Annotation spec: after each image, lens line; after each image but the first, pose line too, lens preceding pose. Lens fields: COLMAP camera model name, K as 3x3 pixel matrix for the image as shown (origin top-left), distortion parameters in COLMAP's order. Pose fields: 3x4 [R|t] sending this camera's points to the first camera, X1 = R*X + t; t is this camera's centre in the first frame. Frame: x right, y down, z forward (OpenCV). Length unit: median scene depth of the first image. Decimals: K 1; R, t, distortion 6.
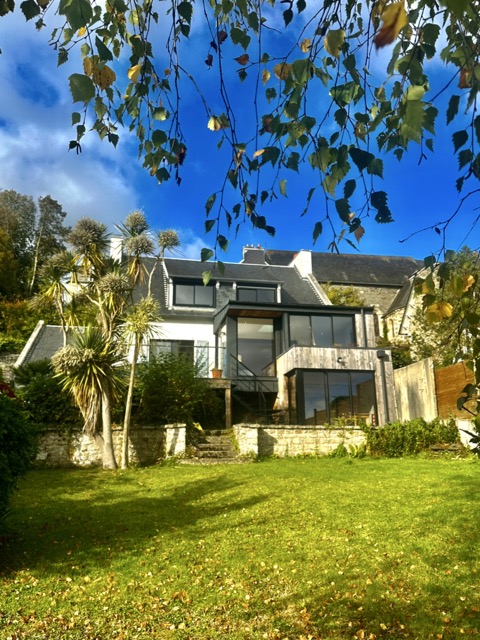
lens RADIAL K [[532.3, 0, 240.3], [0, 532.3, 317.5], [0, 0, 1]] dist [0.095865, -0.014069]
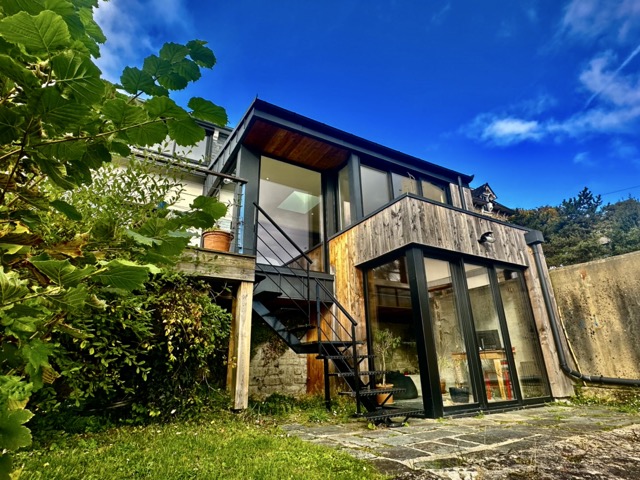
lens RADIAL K [[345.4, 0, 320.5], [0, 345.4, 240.2], [0, 0, 1]] dist [-0.003094, 0.000568]
pose [[0.945903, 0.102379, 0.307874, -0.050563], [-0.079600, 0.993137, -0.085695, 0.119397], [-0.314534, 0.056553, 0.947560, 0.749696]]
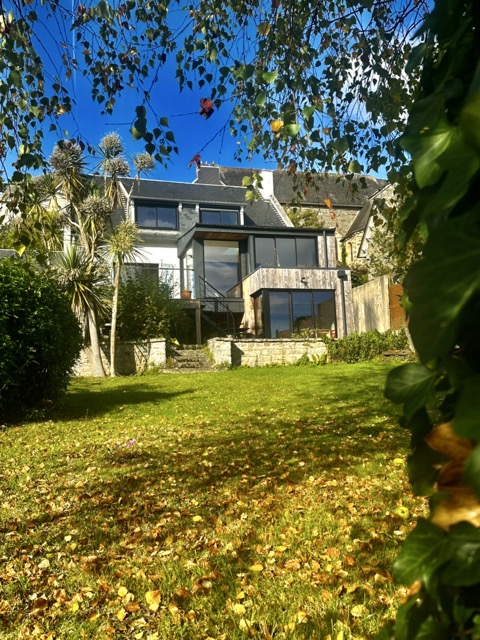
lens RADIAL K [[577.3, 0, 237.7], [0, 577.3, 323.9], [0, 0, 1]] dist [0.099400, -0.005208]
pose [[0.996264, -0.018800, 0.084287, -0.040601], [0.006920, 0.990258, 0.139073, 0.005694], [-0.086080, -0.137971, 0.986689, -0.127681]]
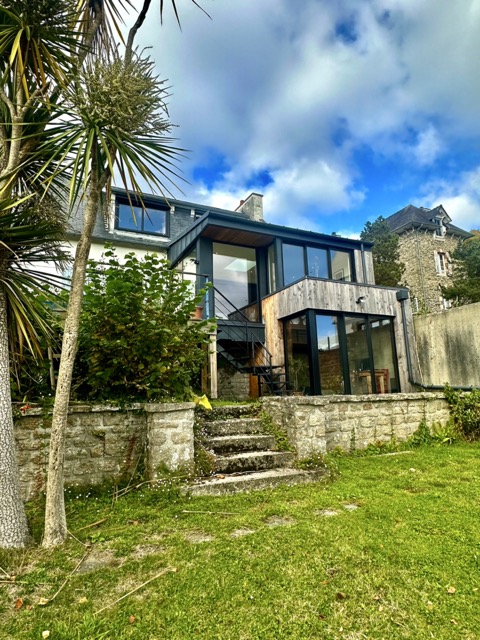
lens RADIAL K [[394.5, 0, 241.4], [0, 394.5, 320.6], [0, 0, 1]] dist [0.001701, 0.000141]
pose [[0.967297, 0.032122, 0.251604, -0.113971], [-0.051326, 0.996216, 0.070136, 0.077126], [-0.248400, -0.080756, 0.965286, 0.502945]]
